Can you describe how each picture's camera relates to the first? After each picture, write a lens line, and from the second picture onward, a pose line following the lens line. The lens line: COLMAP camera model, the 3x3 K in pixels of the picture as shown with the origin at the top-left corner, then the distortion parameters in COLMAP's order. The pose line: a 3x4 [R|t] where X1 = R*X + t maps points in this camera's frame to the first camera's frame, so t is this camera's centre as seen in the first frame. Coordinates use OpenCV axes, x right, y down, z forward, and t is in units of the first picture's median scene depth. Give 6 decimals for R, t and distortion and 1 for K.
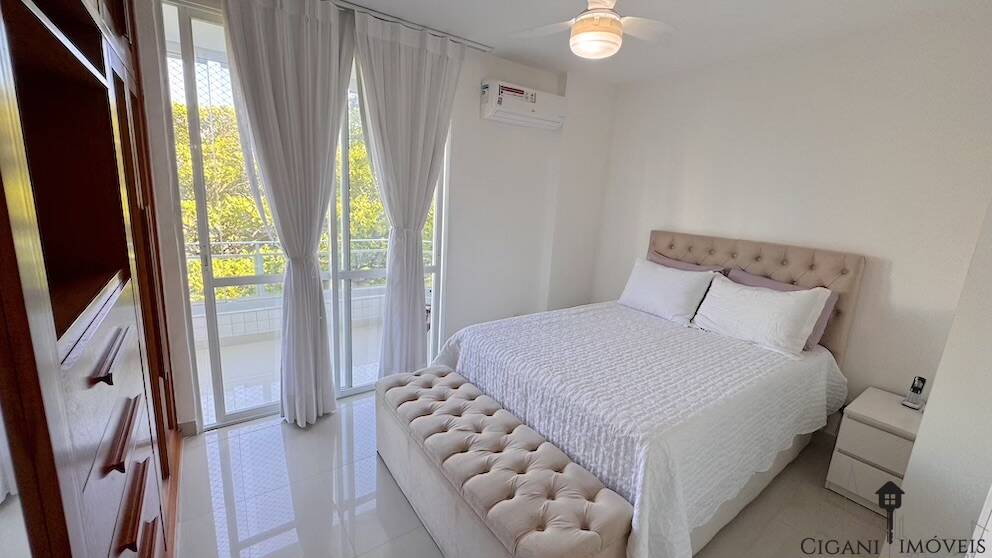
lens RADIAL K [[398.1, 0, 497.5], [0, 398.1, 280.0], [0, 0, 1]] dist [-0.001490, -0.000436]
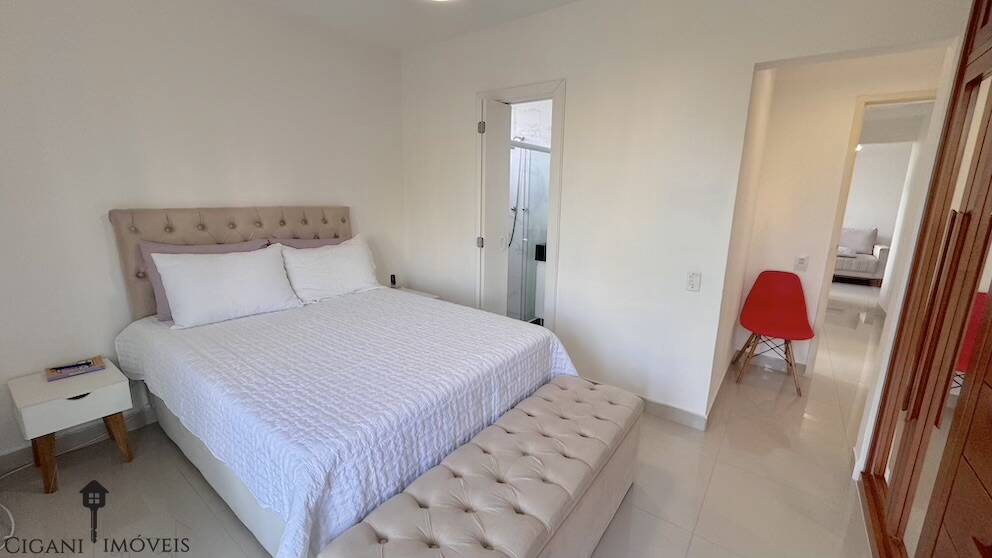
lens RADIAL K [[398.1, 0, 497.7], [0, 398.1, 272.4], [0, 0, 1]] dist [-0.001490, -0.000436]
pose [[-0.305268, -0.258382, 0.916543, -0.531176], [0.144990, 0.938652, 0.312906, -0.195249], [-0.941164, 0.228409, -0.249078, 0.861027]]
